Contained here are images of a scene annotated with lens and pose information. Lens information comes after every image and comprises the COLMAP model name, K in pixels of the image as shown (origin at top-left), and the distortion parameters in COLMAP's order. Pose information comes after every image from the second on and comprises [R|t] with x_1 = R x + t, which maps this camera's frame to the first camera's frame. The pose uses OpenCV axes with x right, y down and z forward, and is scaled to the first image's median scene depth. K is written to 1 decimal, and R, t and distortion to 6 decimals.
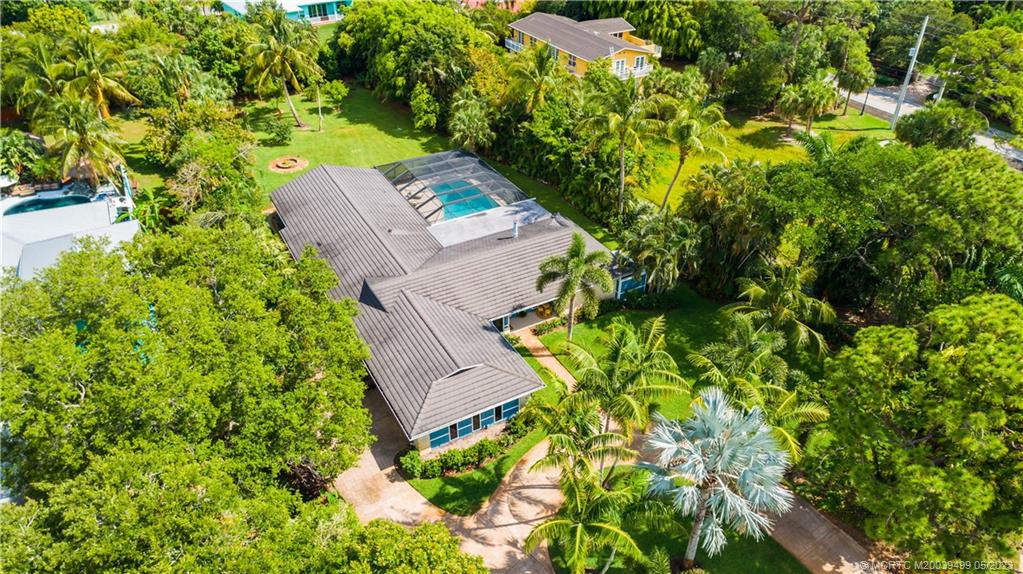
lens RADIAL K [[688.1, 0, 511.5], [0, 688.1, 287.0], [0, 0, 1]] dist [-0.008228, -0.000020]
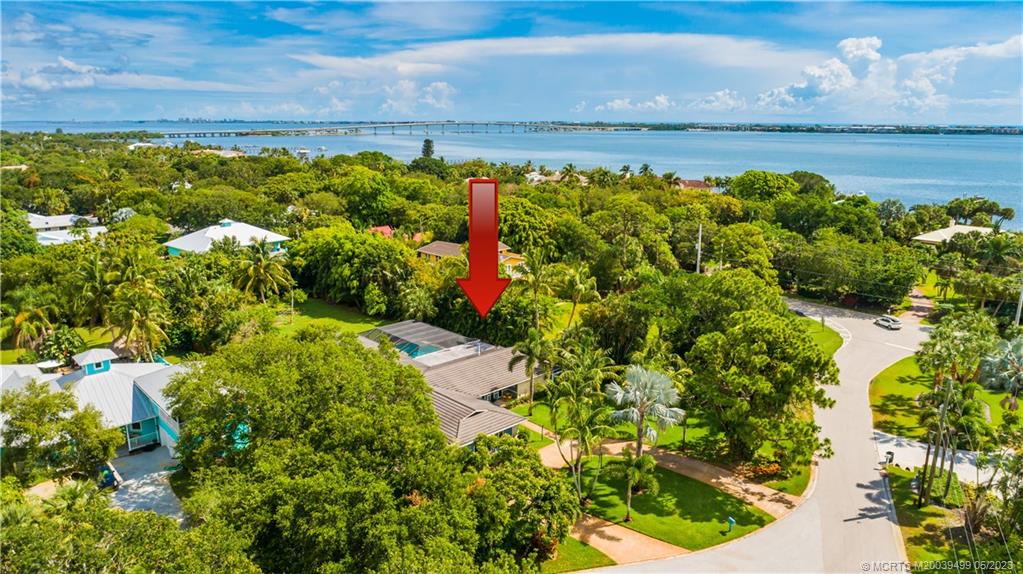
lens RADIAL K [[688.1, 0, 511.5], [0, 688.1, 287.0], [0, 0, 1]] dist [-0.008228, -0.000020]
pose [[0.971272, -0.056063, 0.231276, -0.177068], [0.134605, 0.930873, -0.339641, 0.206685], [-0.196247, 0.361015, 0.911677, -0.285031]]
